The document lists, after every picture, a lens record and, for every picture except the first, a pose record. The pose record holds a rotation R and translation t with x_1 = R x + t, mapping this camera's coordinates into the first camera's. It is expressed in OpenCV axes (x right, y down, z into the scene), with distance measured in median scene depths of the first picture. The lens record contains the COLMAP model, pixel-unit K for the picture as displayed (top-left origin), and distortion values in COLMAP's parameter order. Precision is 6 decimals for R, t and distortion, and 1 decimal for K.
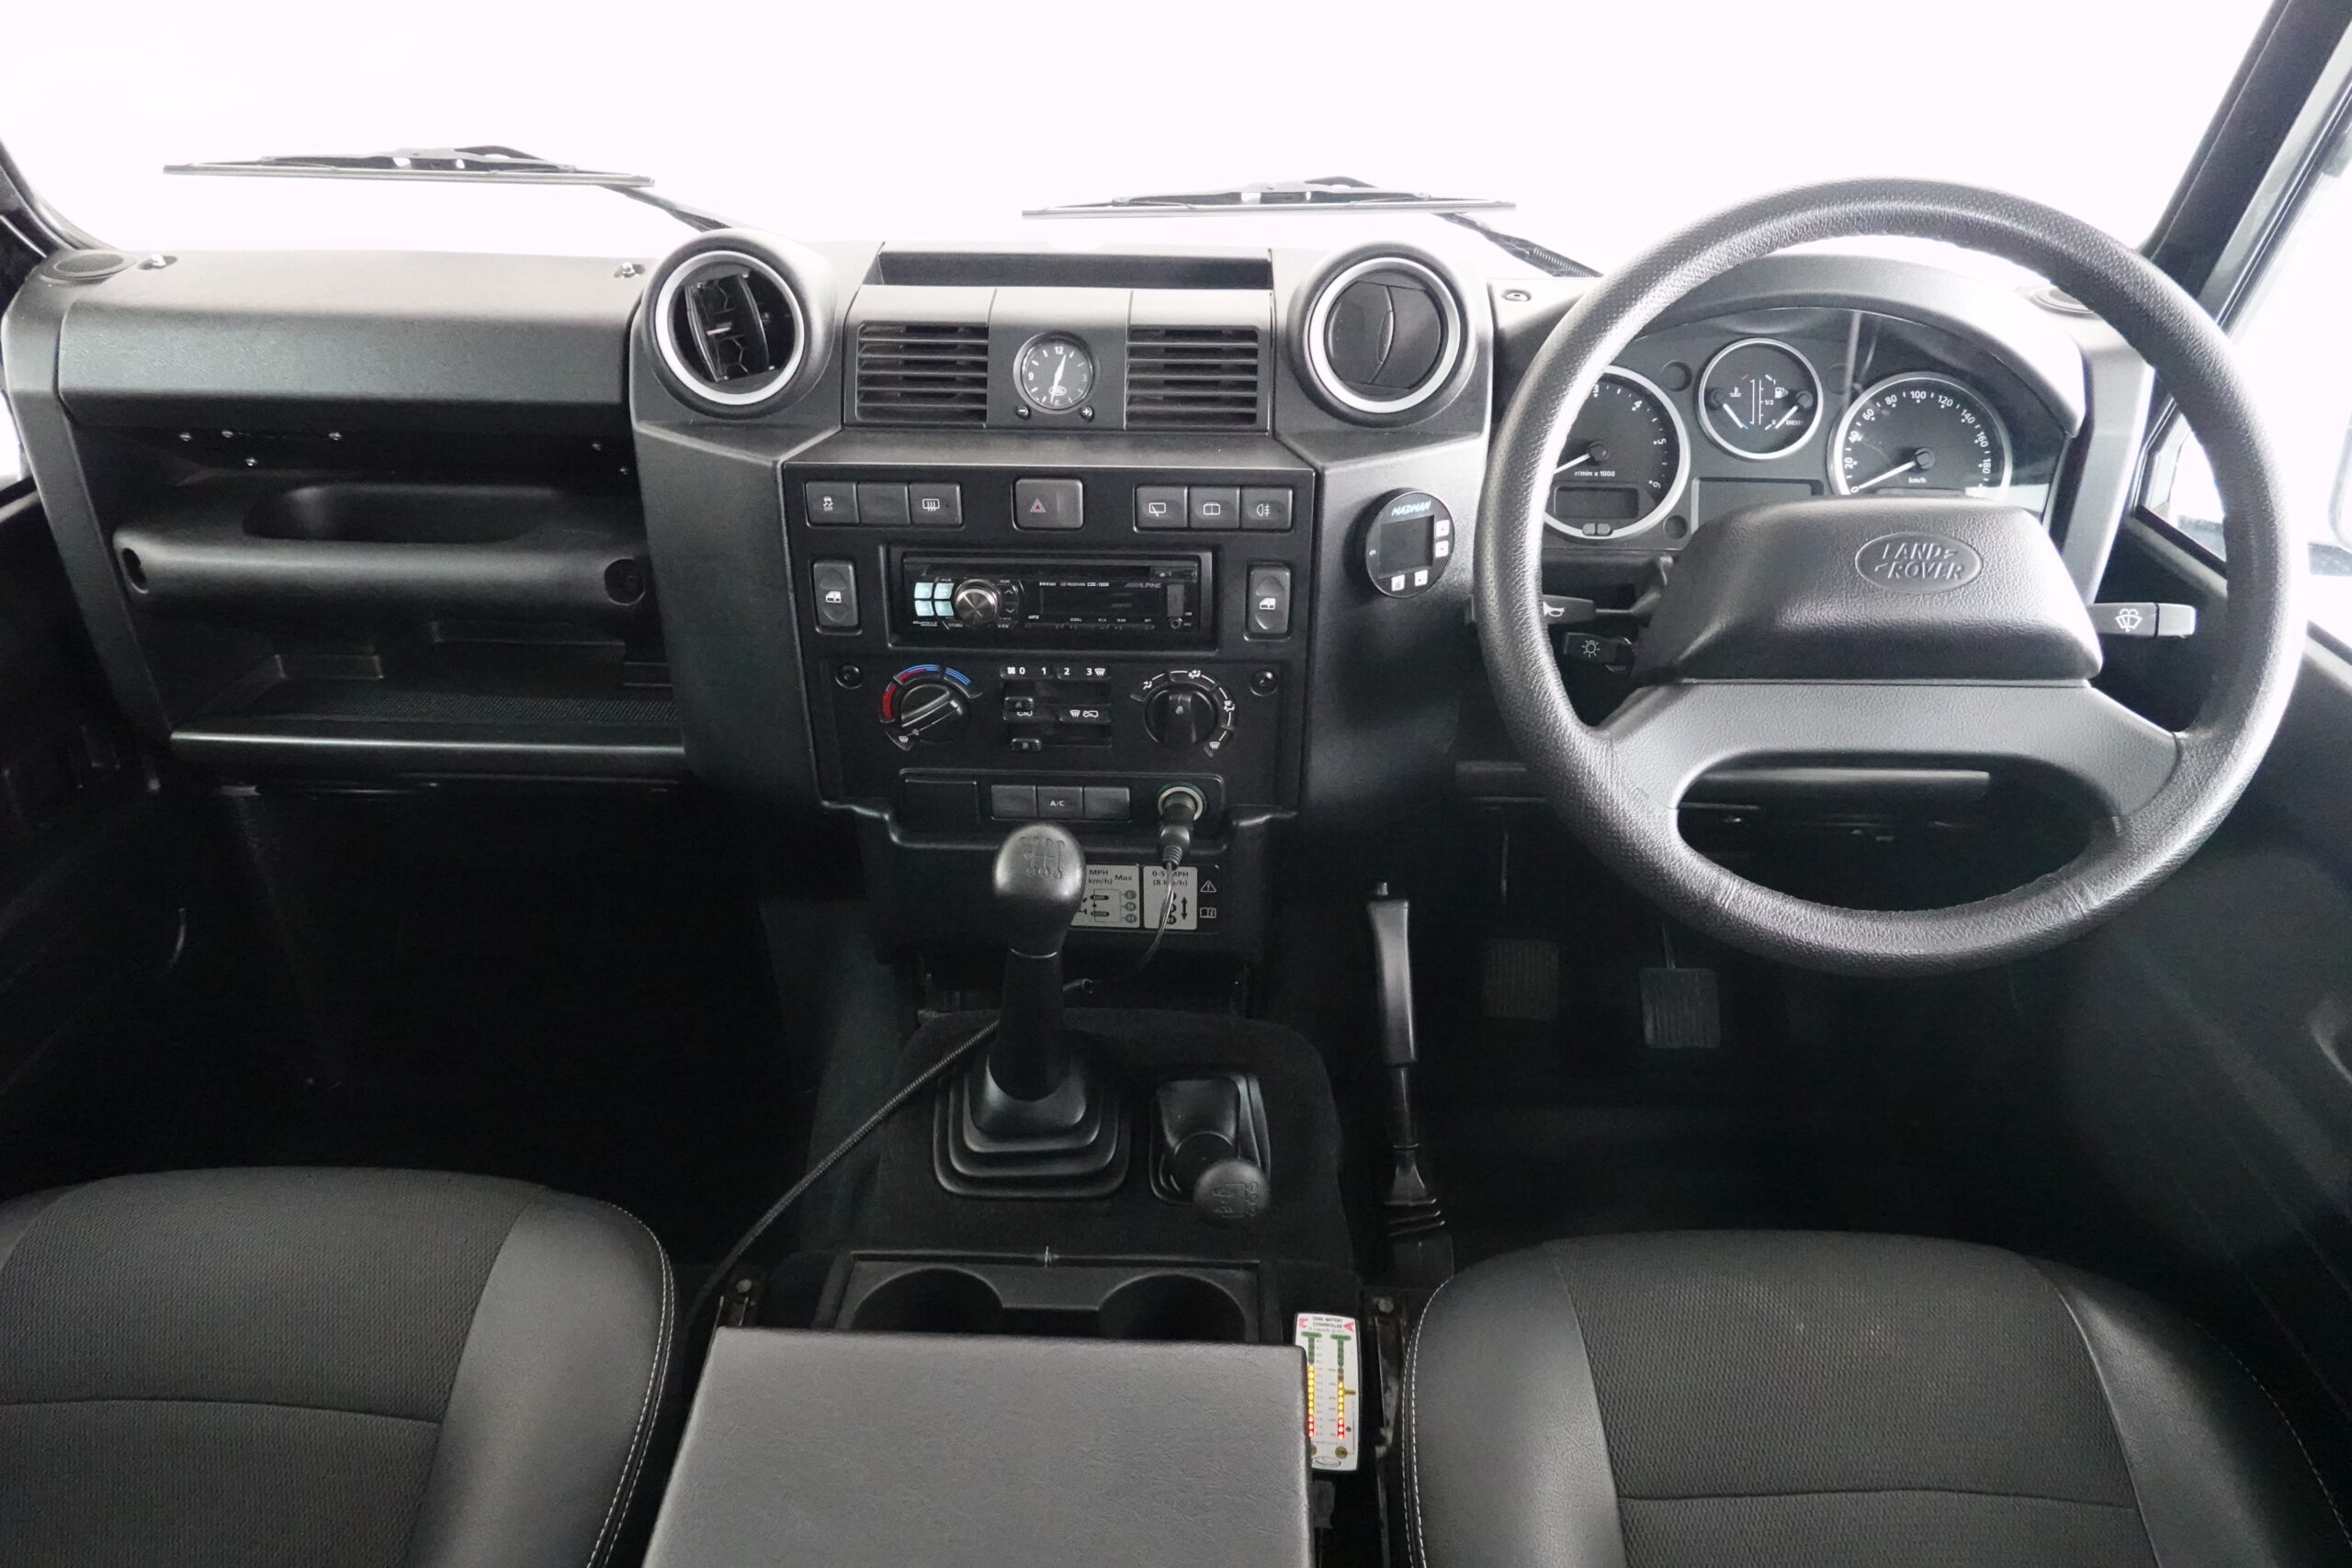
lens RADIAL K [[1629.6, 0, 1180.1], [0, 1629.6, 785.2], [0, 0, 1]] dist [0.009183, -0.000352]
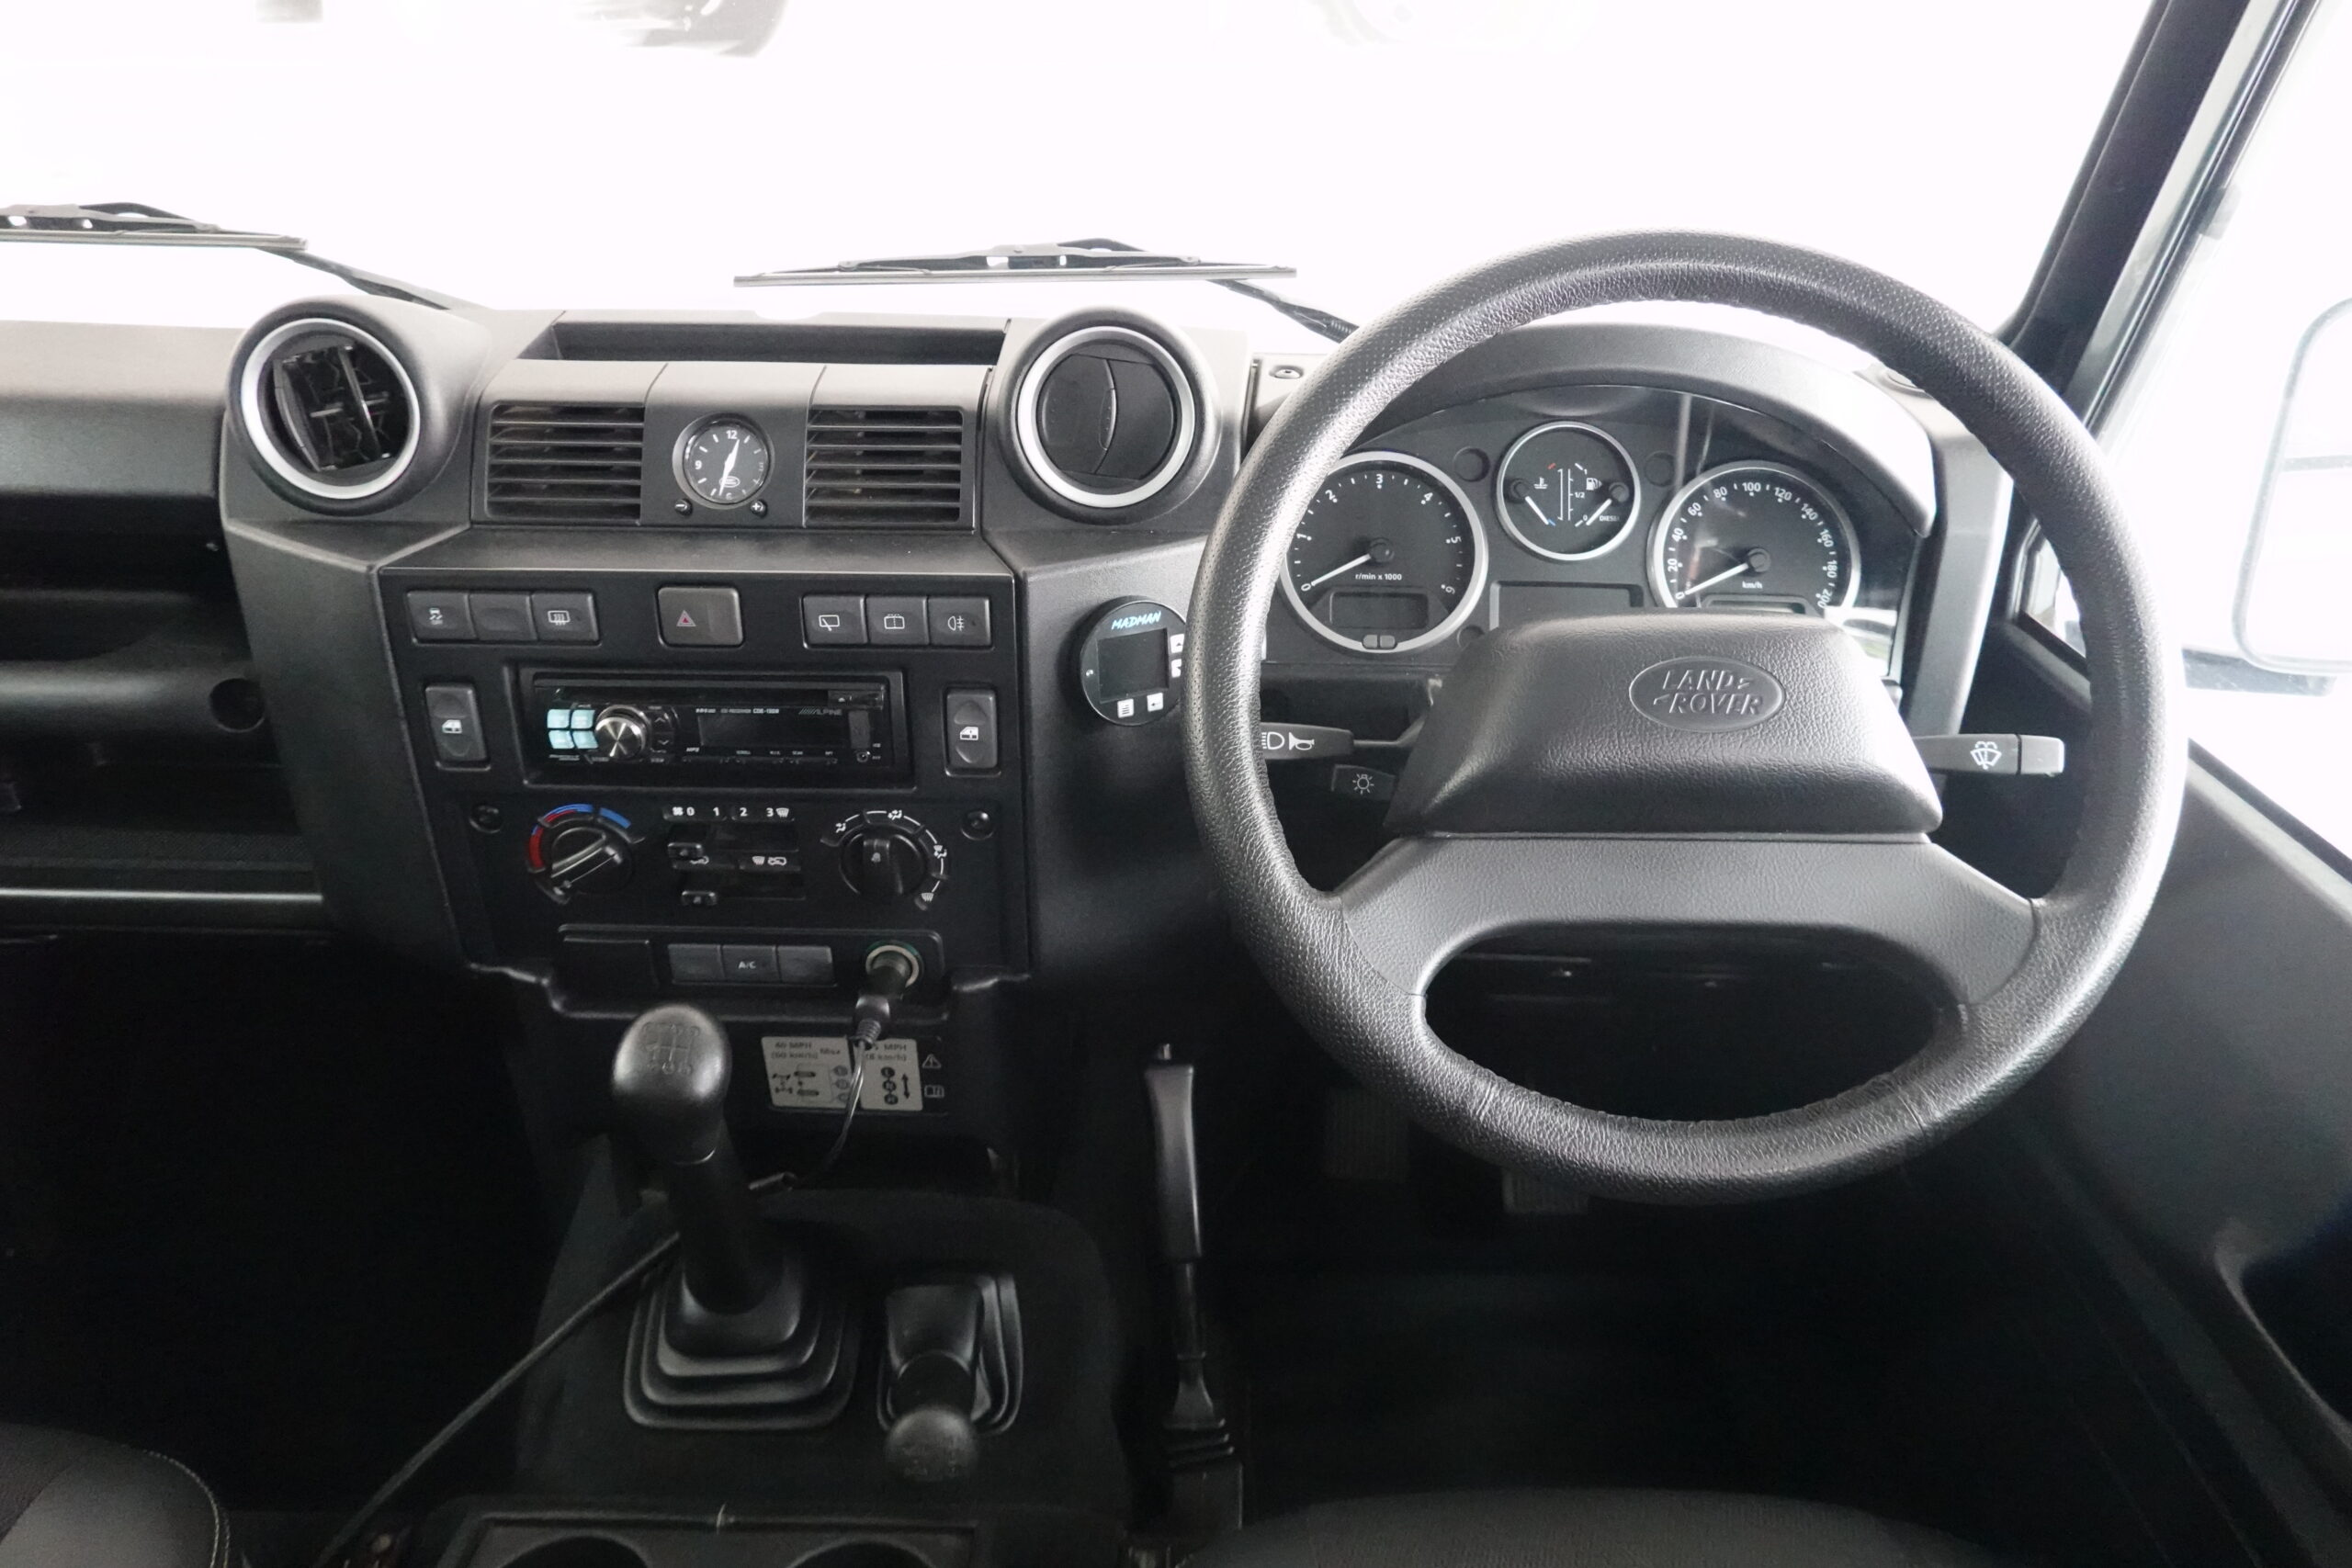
lens RADIAL K [[1629.6, 0, 1175.6], [0, 1629.6, 778.8], [0, 0, 1]] dist [0.009183, -0.000352]
pose [[0.999956, -0.002131, 0.009188, 0.145962], [0.002607, 0.998637, -0.052127, -0.042547], [-0.009065, 0.052149, 0.998598, 0.157465]]
